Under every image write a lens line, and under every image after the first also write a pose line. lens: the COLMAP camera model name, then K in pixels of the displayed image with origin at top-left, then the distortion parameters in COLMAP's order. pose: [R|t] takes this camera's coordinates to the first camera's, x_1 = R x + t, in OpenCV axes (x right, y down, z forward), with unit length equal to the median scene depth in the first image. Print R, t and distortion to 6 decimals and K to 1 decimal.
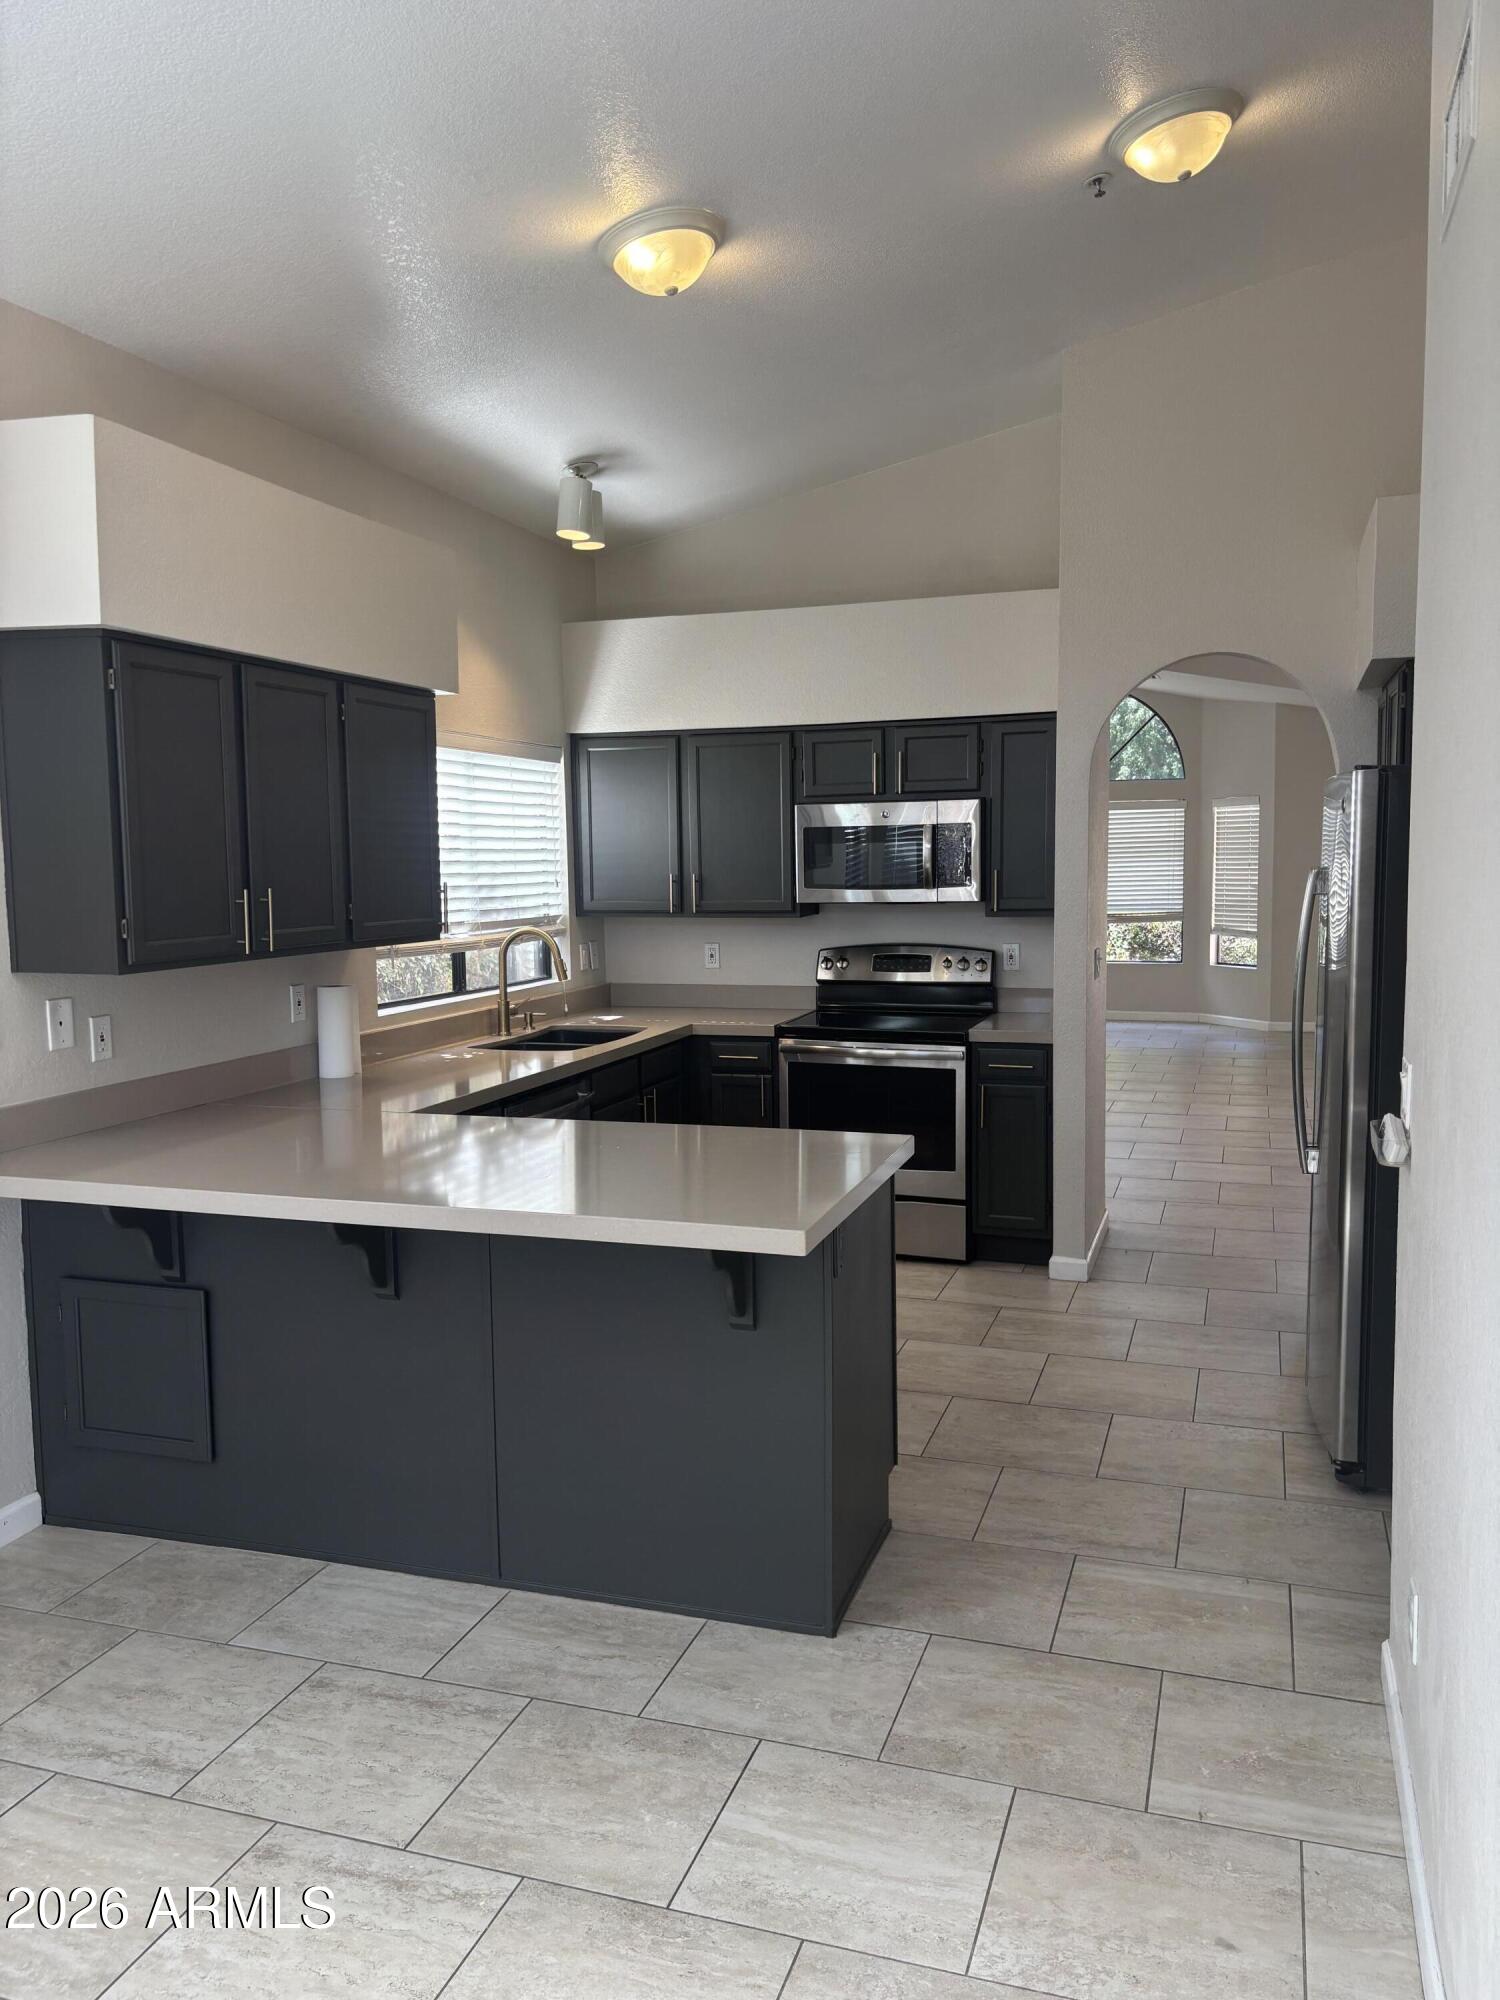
lens RADIAL K [[1498.2, 0, 746.4], [0, 1498.2, 1005.3], [0, 0, 1]] dist [0.054764, -0.070025]
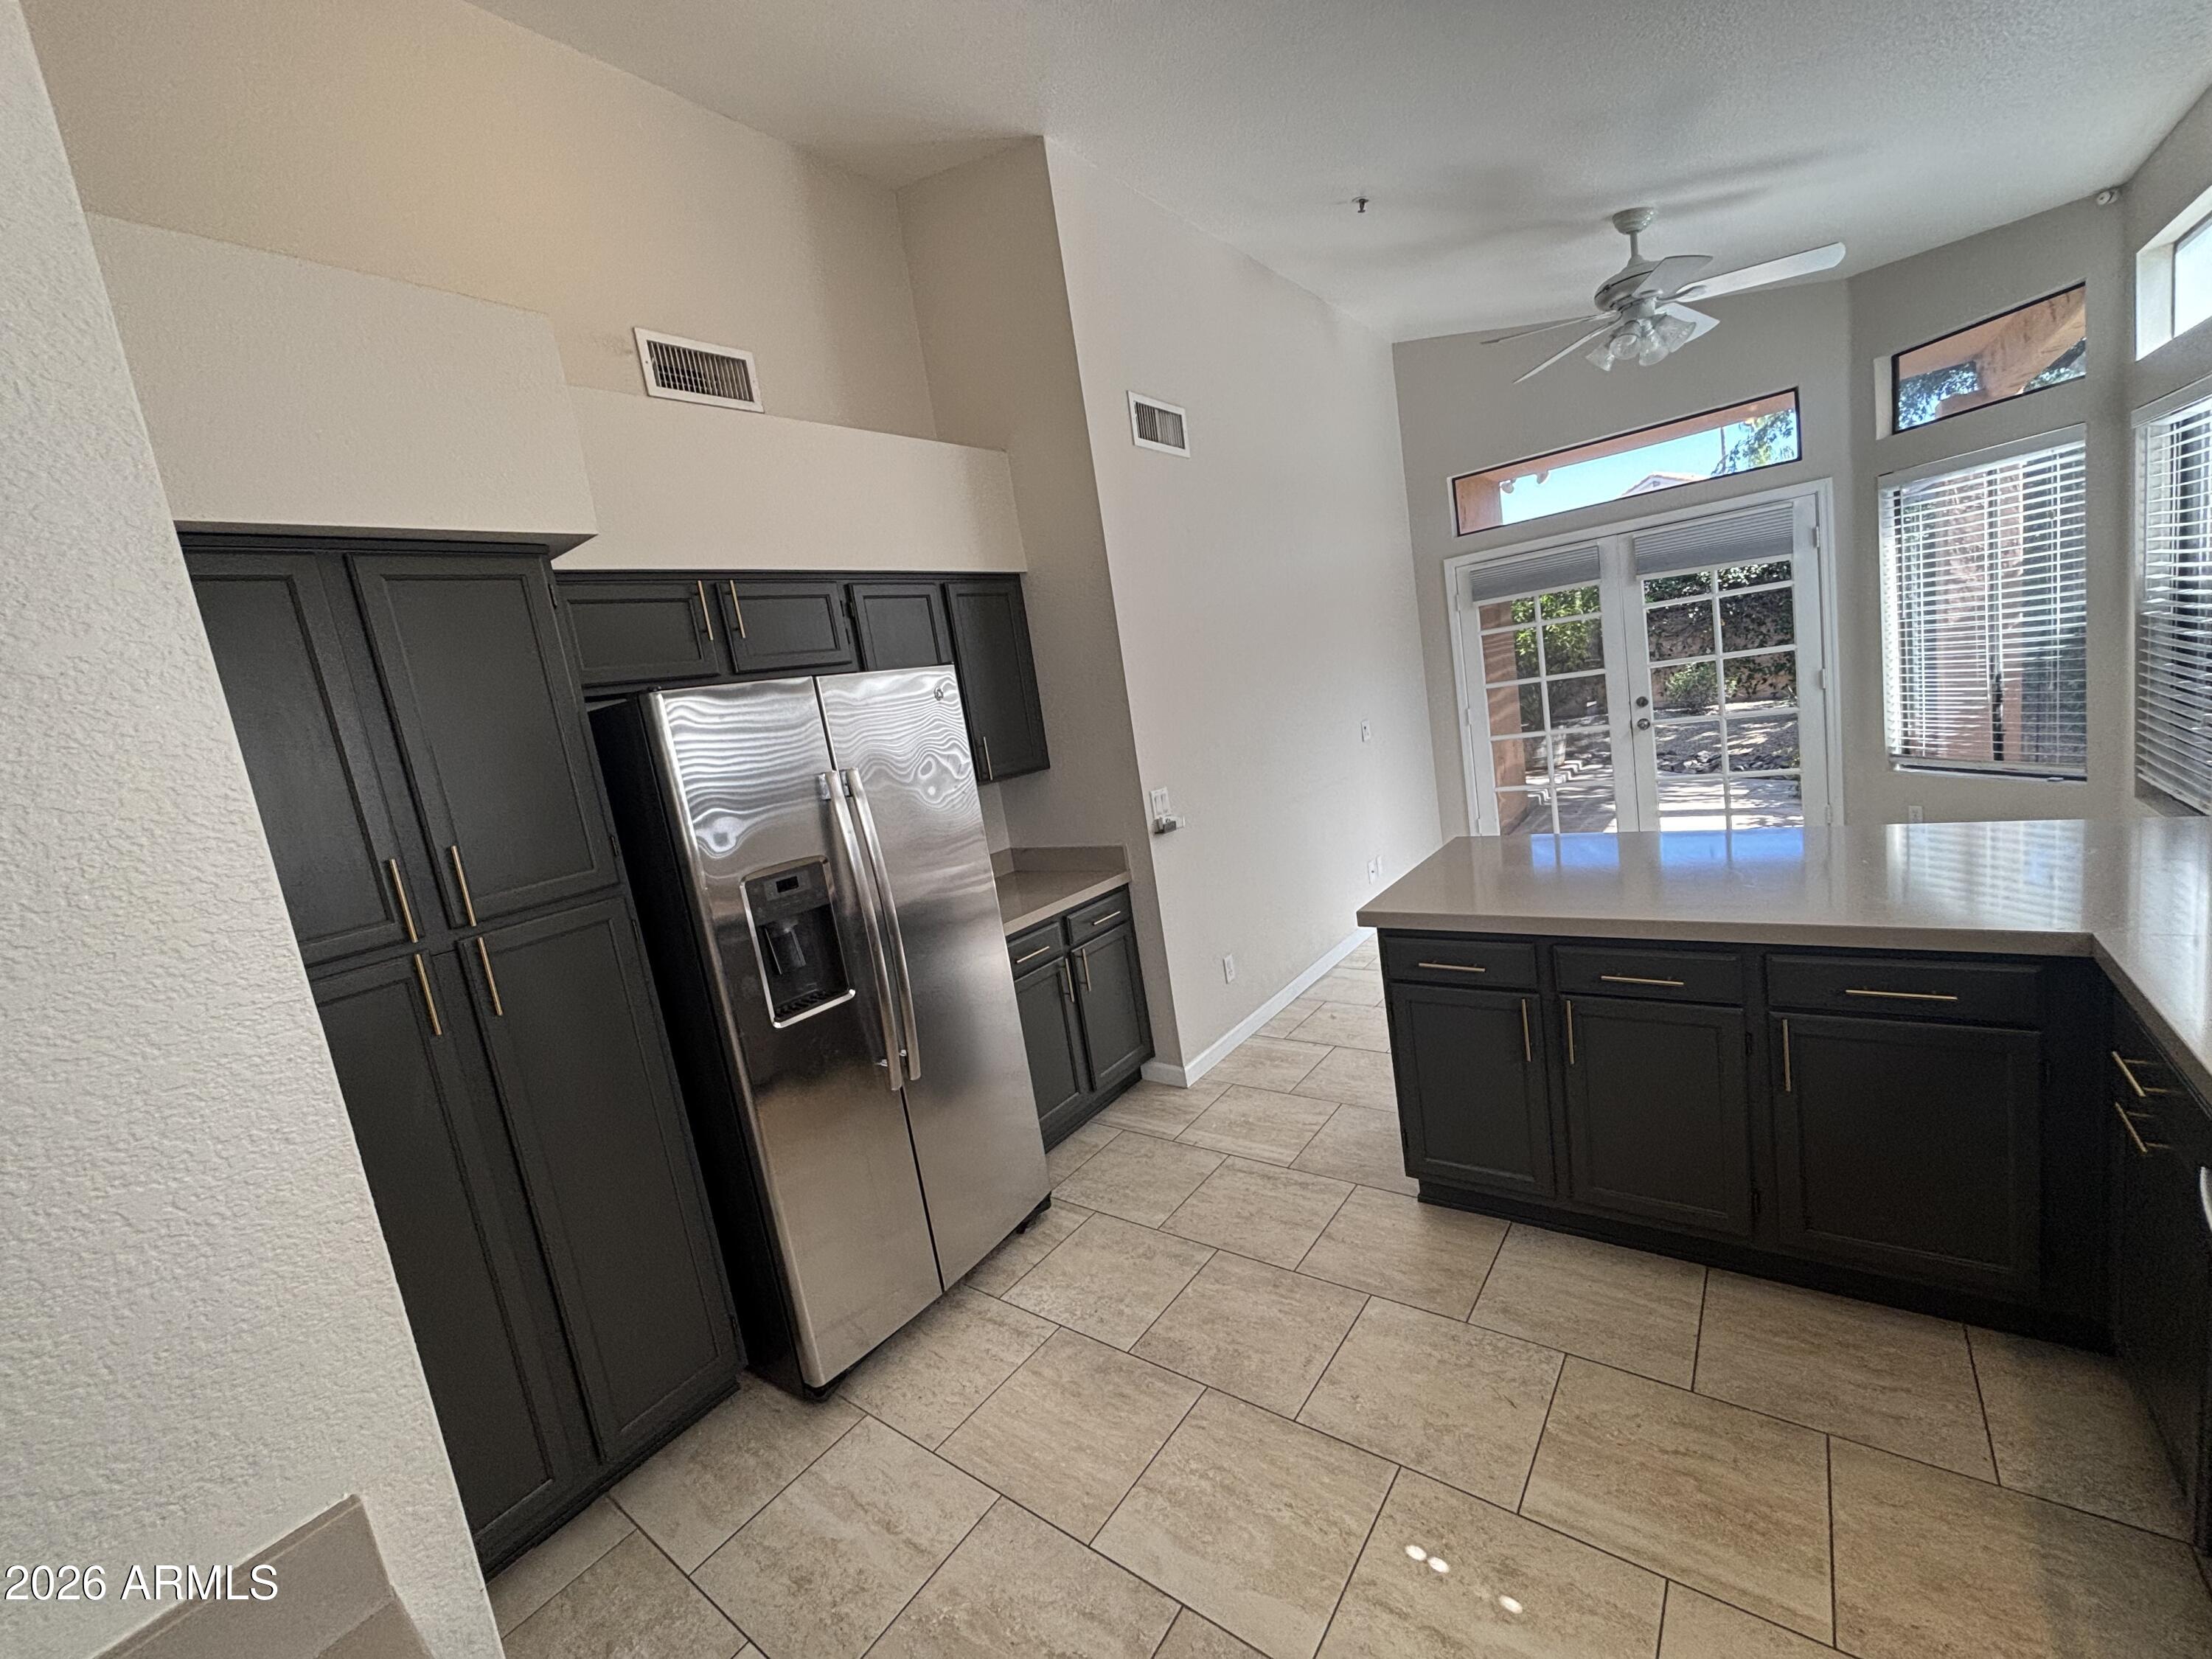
lens RADIAL K [[886.2, 0, 1096.3], [0, 886.2, 831.4], [0, 0, 1]] dist [0.003400, 0.000206]
pose [[-0.929946, 0.108392, 0.351358, 0.038735], [0.200875, 0.950128, 0.238551, -0.128237], [-0.307978, 0.292419, -0.905340, 1.217038]]
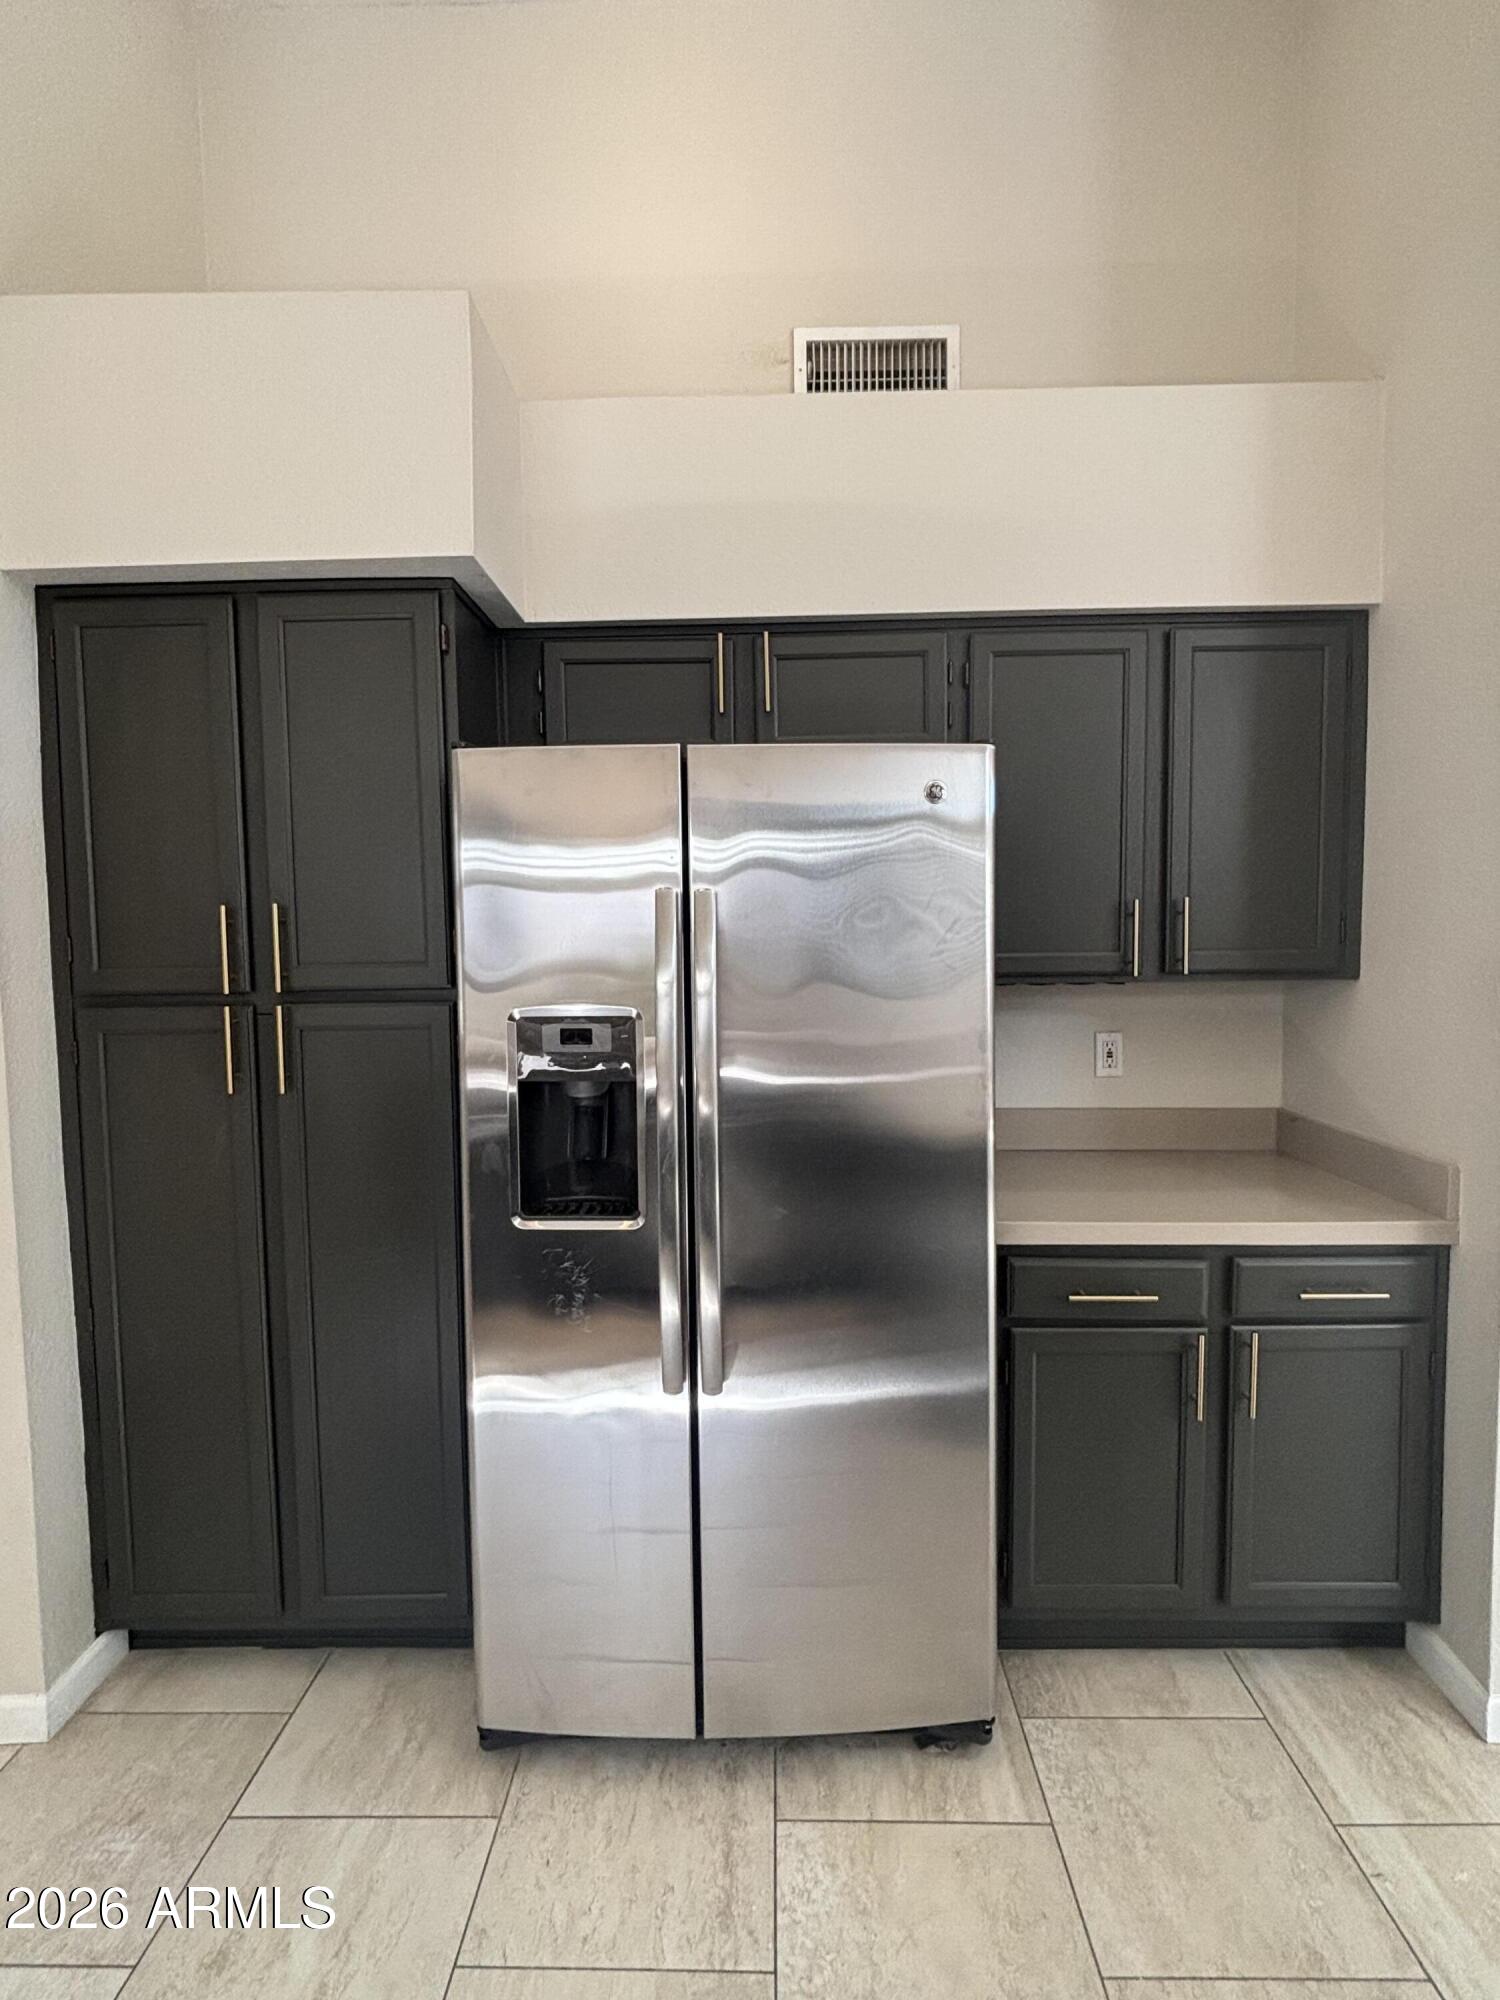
lens RADIAL K [[983.9, 0, 756.7], [0, 983.9, 990.8], [0, 0, 1]] dist [-0.000330, 0.002796]
pose [[-0.301101, -0.034709, 0.952960, -0.005129], [0.108251, 0.991633, 0.070321, -0.063244], [-0.947428, 0.124333, -0.294824, 0.918096]]
